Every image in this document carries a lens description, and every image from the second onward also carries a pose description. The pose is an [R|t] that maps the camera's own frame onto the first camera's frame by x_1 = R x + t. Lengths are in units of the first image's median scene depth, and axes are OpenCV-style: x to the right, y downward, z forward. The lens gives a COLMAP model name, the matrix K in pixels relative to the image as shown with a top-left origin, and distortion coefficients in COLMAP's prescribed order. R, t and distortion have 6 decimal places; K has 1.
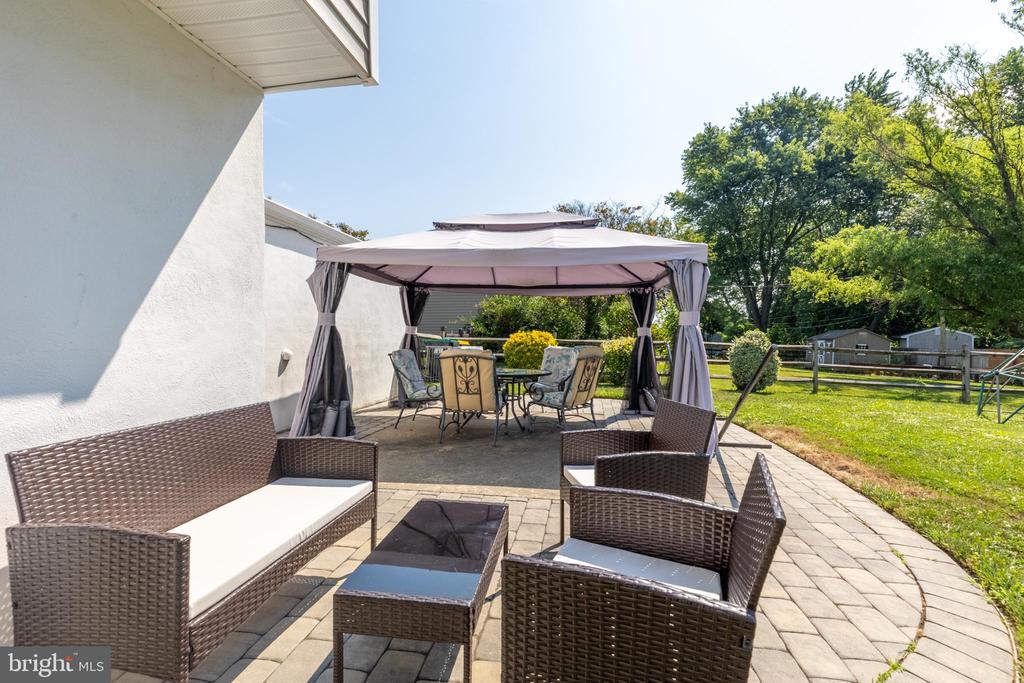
lens RADIAL K [[456.6, 0, 515.7], [0, 456.6, 342.3], [0, 0, 1]] dist [0.000112, 0.000362]
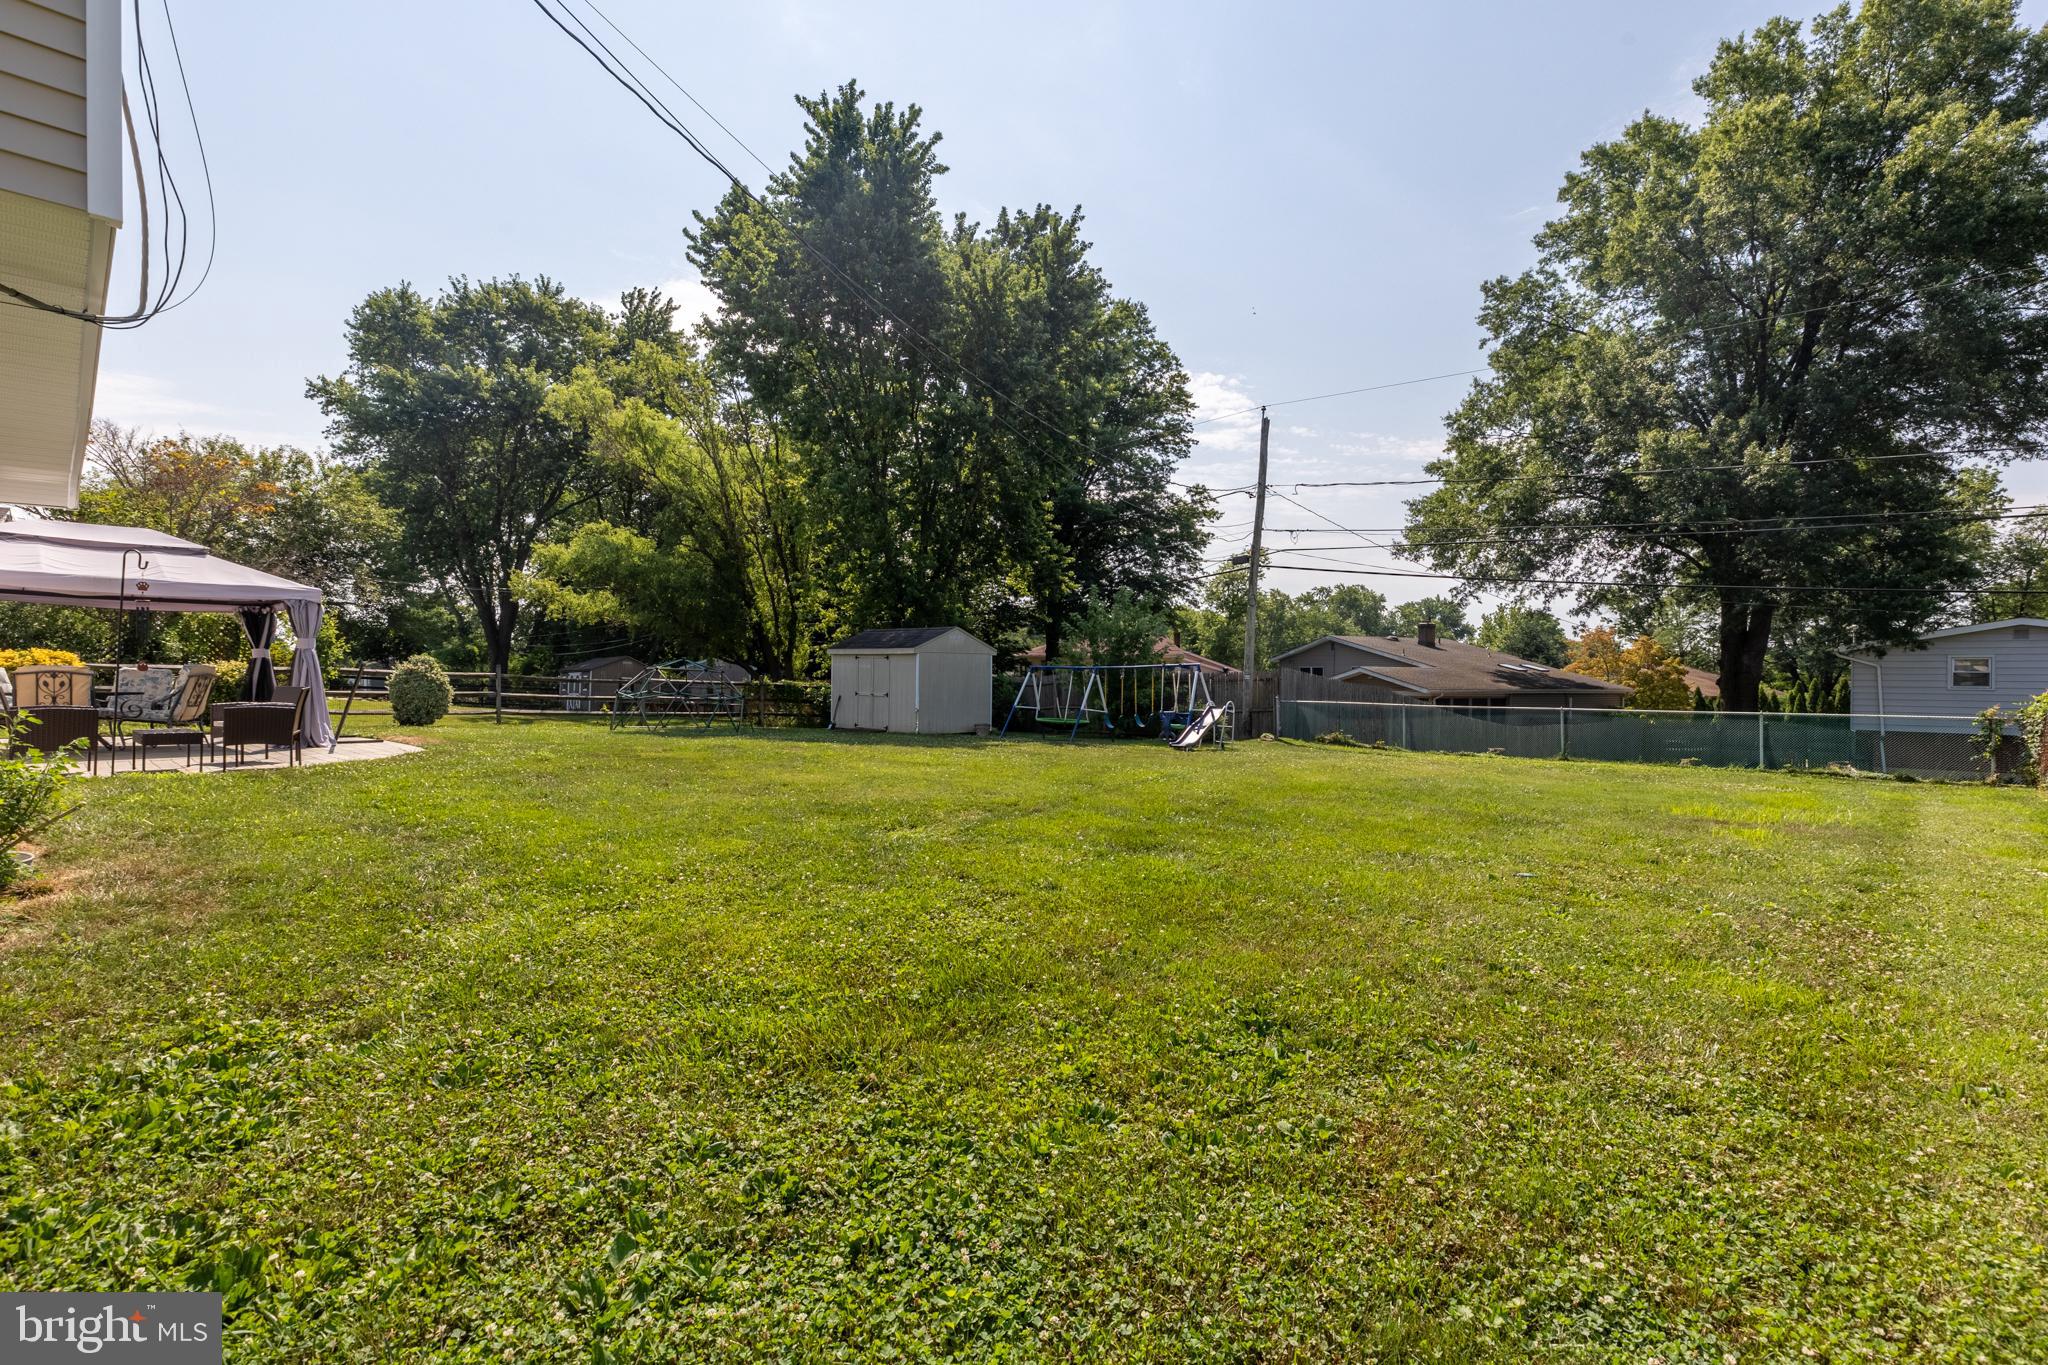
lens RADIAL K [[987.4, 0, 1024.0], [0, 987.4, 682.5], [0, 0, 1]] dist [0.024930, 0.000405]
pose [[0.598506, -0.002090, 0.801115, -0.174259], [0.002542, 0.999997, 0.000709, 0.015982], [-0.801114, 0.001612, 0.598510, -0.603243]]
